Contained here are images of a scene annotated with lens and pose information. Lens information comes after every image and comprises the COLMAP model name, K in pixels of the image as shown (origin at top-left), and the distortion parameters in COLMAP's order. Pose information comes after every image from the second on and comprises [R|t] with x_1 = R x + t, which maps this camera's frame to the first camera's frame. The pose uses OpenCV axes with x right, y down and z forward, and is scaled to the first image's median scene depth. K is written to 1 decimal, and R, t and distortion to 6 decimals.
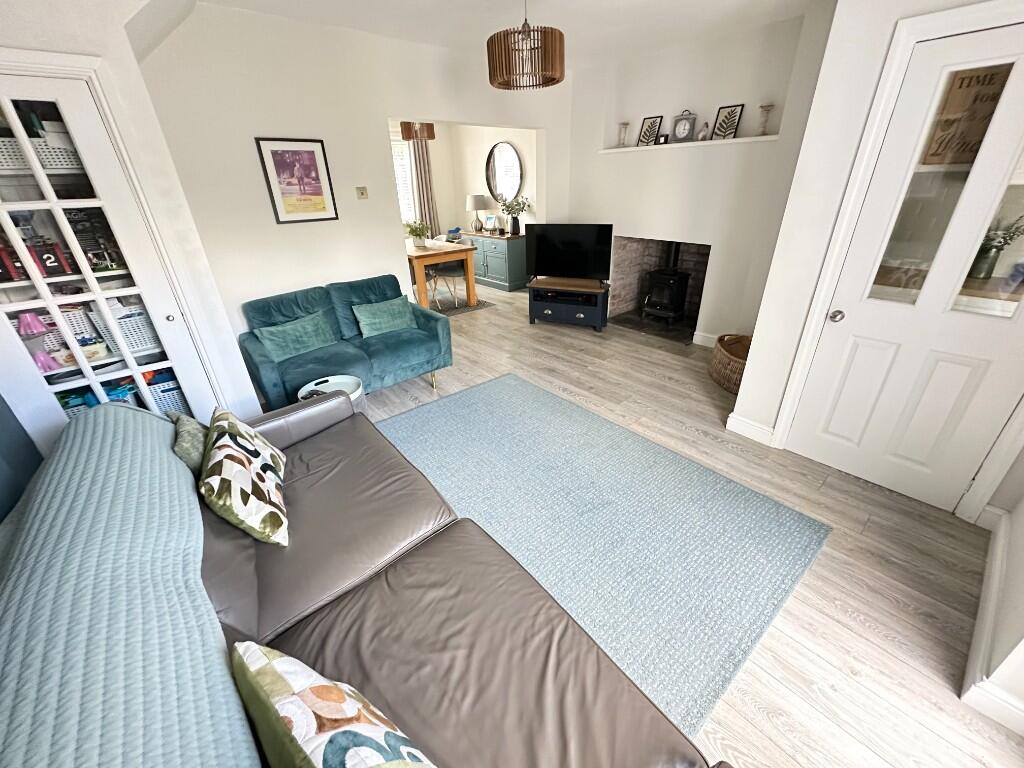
lens RADIAL K [[406.1, 0, 512.0], [0, 406.1, 384.0], [0, 0, 1]] dist [-0.009006, -0.000095]
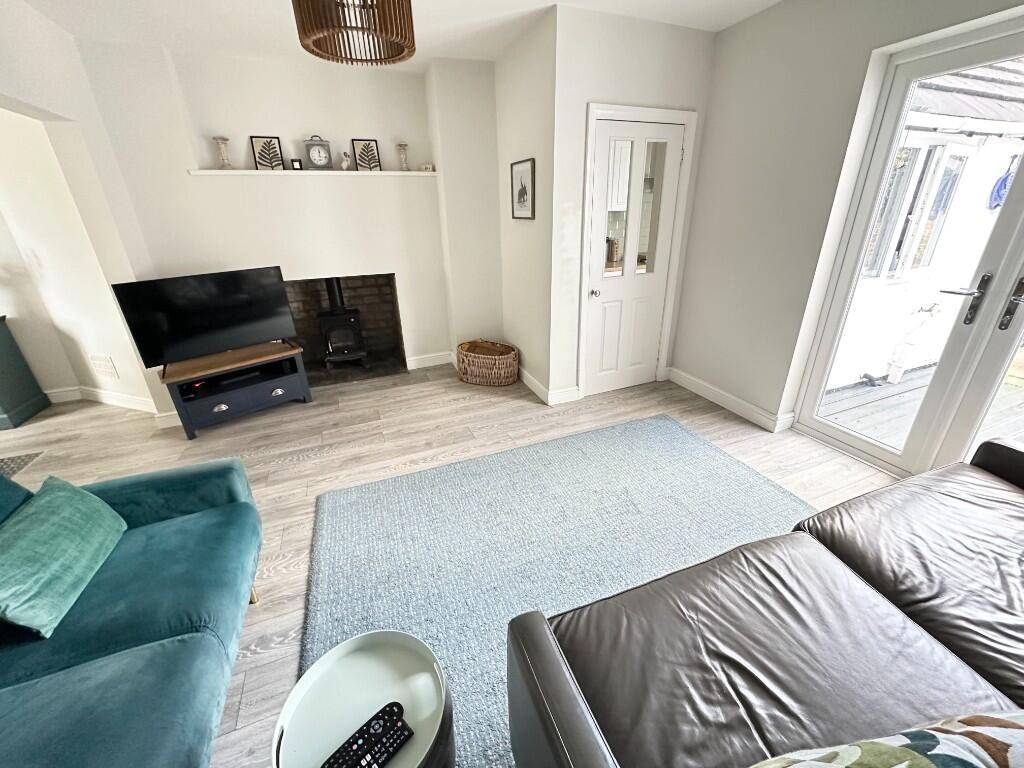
lens RADIAL K [[407.6, 0, 512.0], [0, 407.6, 384.0], [0, 0, 1]] dist [-0.001596, 0.000187]
pose [[0.321469, -0.351320, 0.879336, -0.363322], [0.441758, 0.877022, 0.188896, -0.147960], [-0.837560, 0.327729, 0.437134, 0.363395]]
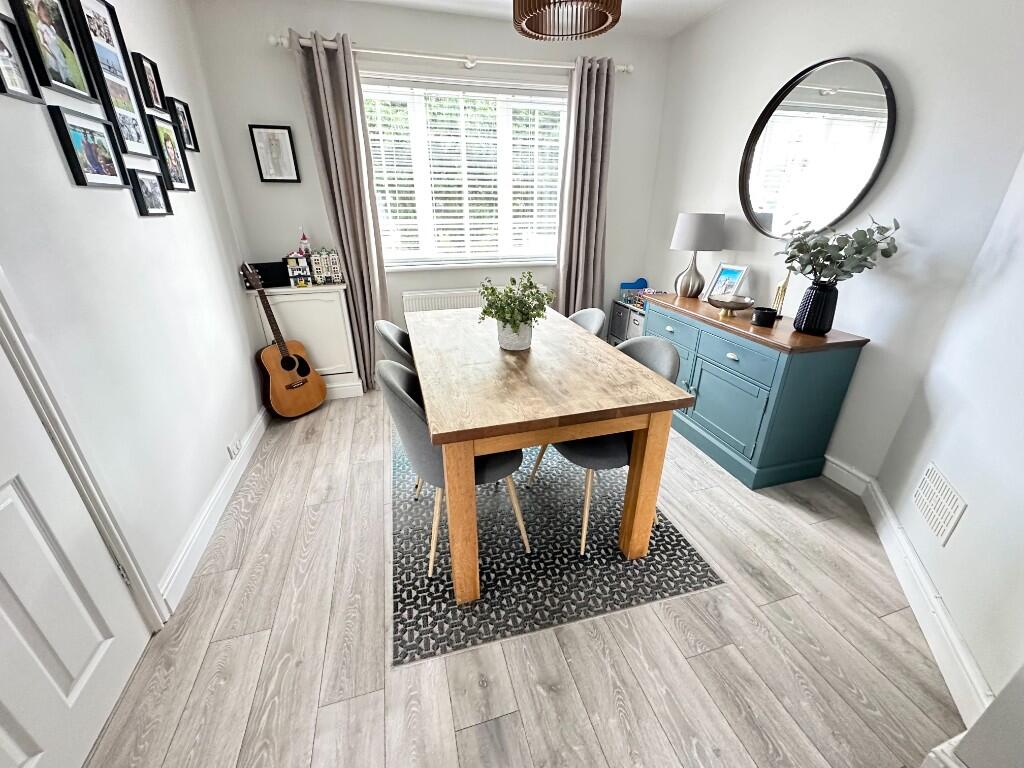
lens RADIAL K [[406.1, 0, 512.0], [0, 406.1, 384.0], [0, 0, 1]] dist [-0.009006, -0.000095]
pose [[0.907277, 0.194569, -0.372816, -0.126330], [-0.211930, 0.977268, -0.005723, -0.413743], [0.363228, 0.084203, 0.927888, 0.918865]]
